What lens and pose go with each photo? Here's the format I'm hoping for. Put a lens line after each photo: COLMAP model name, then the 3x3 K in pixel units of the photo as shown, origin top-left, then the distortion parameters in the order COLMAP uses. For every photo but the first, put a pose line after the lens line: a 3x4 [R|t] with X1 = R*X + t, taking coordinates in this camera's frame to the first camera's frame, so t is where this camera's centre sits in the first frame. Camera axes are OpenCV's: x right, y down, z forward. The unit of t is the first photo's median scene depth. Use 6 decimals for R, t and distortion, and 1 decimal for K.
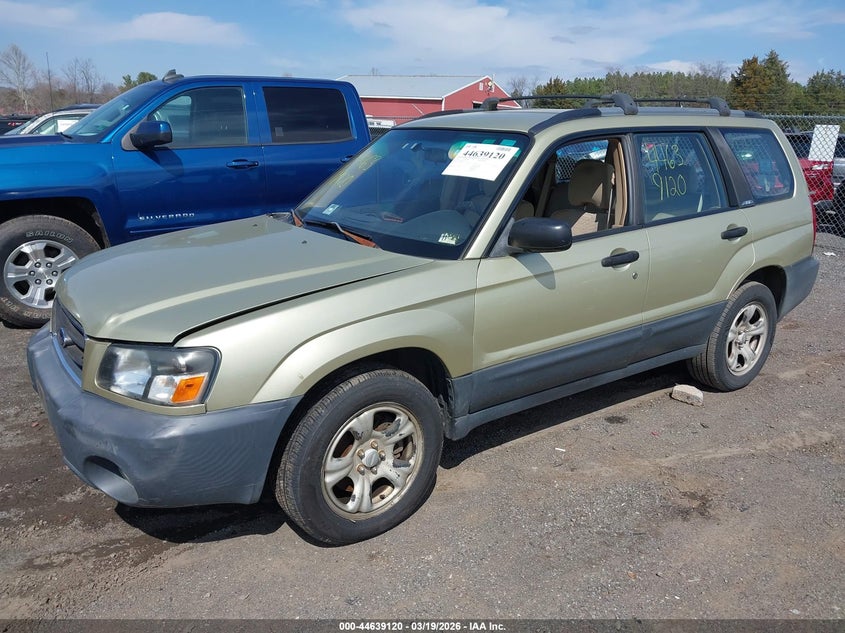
lens RADIAL K [[660.9, 0, 422.5], [0, 660.9, 316.5], [0, 0, 1]] dist [0.003101, 0.000369]
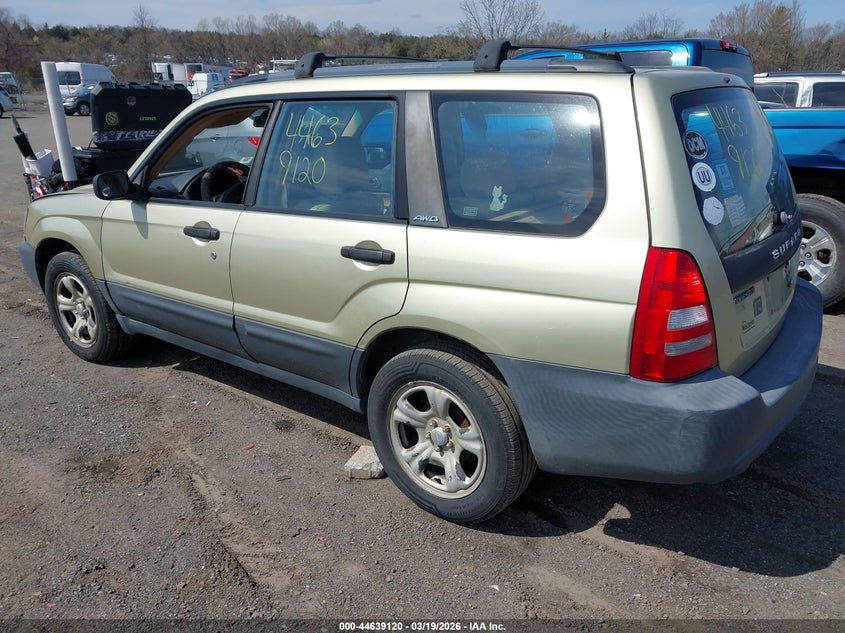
lens RADIAL K [[643.6, 0, 422.5], [0, 643.6, 316.5], [0, 0, 1]] dist [0.003134, -0.000325]
pose [[0.312489, 0.300457, -0.901153, 1.200044], [-0.266186, 0.938350, 0.220555, -0.247572], [0.911864, 0.170953, 0.373202, 0.901057]]
